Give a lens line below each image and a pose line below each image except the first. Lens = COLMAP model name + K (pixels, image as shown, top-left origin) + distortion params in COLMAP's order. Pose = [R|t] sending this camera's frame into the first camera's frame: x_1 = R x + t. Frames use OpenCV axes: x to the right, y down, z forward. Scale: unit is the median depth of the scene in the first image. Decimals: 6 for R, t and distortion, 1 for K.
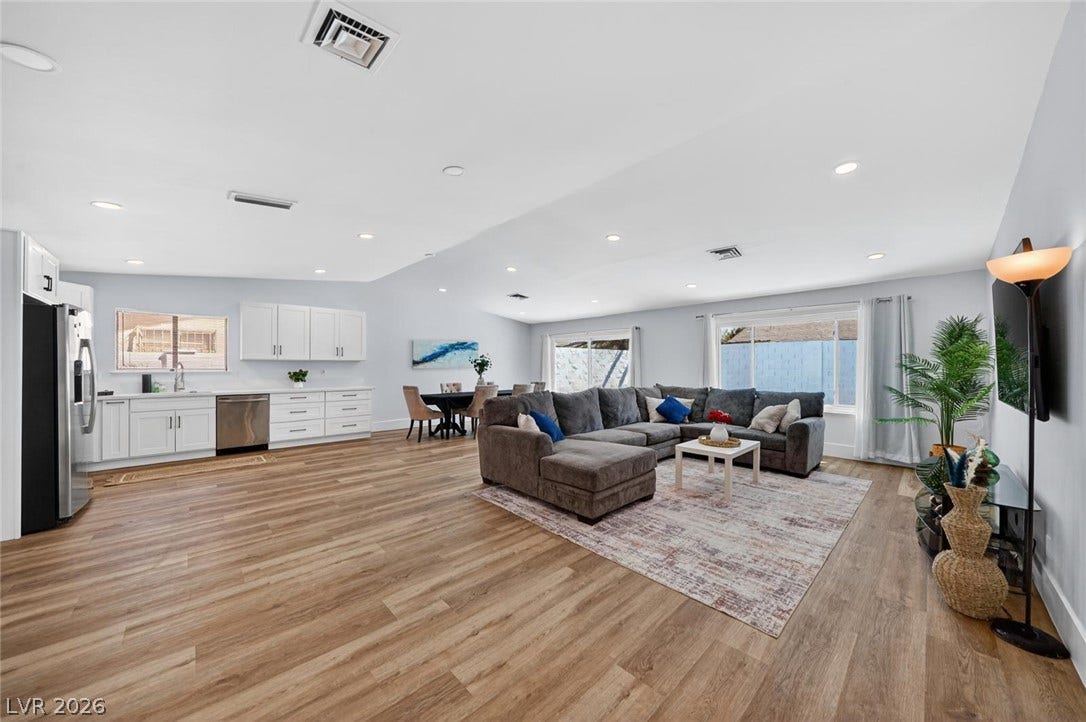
lens RADIAL K [[379.0, 0, 543.0], [0, 379.0, 361.0], [0, 0, 1]] dist [-0.000596, -0.000009]
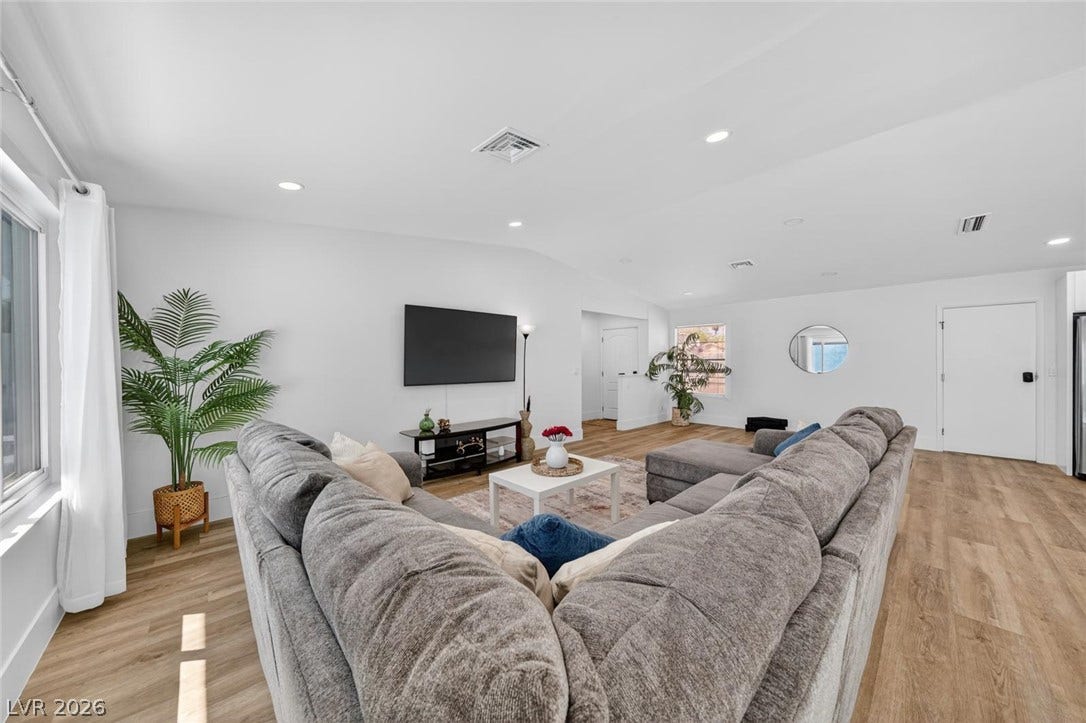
lens RADIAL K [[372.5, 0, 547.0], [0, 372.5, 364.1], [0, 0, 1]] dist [-0.001358, -0.000149]
pose [[-0.999975, 0.000166, -0.007114, 0.421287], [0.000251, 0.999930, -0.011835, 0.023331], [0.007112, -0.011837, -0.999905, 1.472252]]
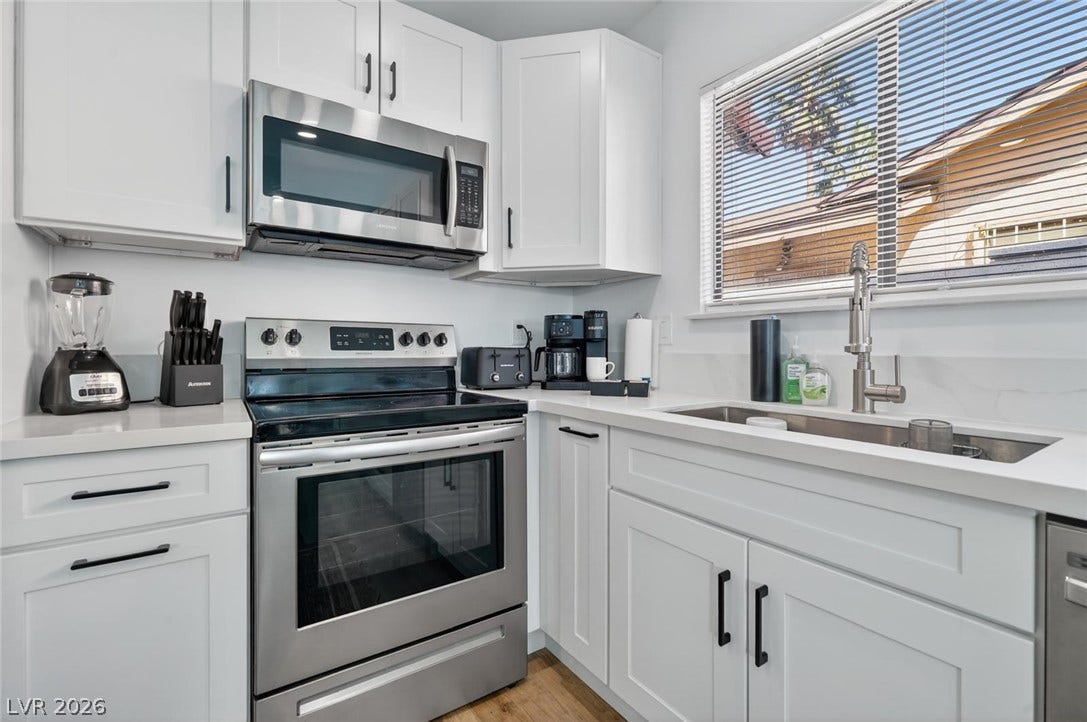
lens RADIAL K [[485.2, 0, 546.1], [0, 485.2, 349.0], [0, 0, 1]] dist [-0.001824, -0.000116]
pose [[-0.164247, 0.003544, -0.986413, -0.818957], [0.015609, 0.999878, 0.000993, 0.055517], [0.986296, -0.015234, -0.164283, 1.006101]]
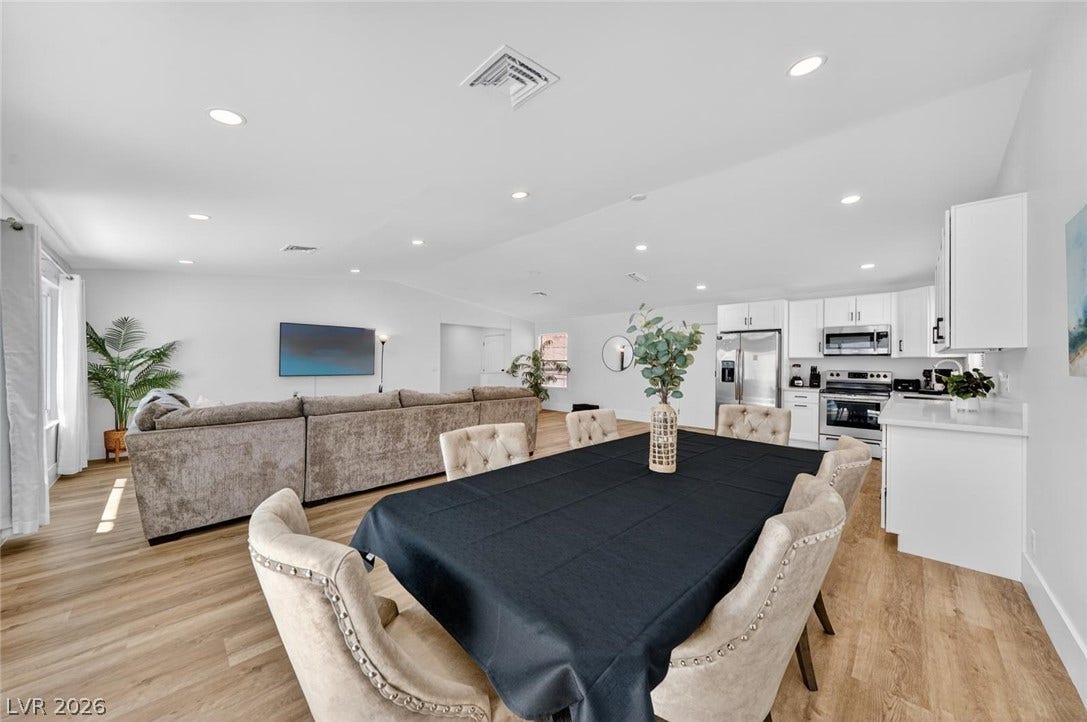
lens RADIAL K [[379.4, 0, 543.5], [0, 379.4, 361.0], [0, 0, 1]] dist [-0.000596, -0.000009]
pose [[-0.999183, -0.007558, -0.039701, -0.124232], [-0.006739, 0.999763, -0.020721, 0.031069], [0.039848, -0.020436, -0.998997, 1.971547]]
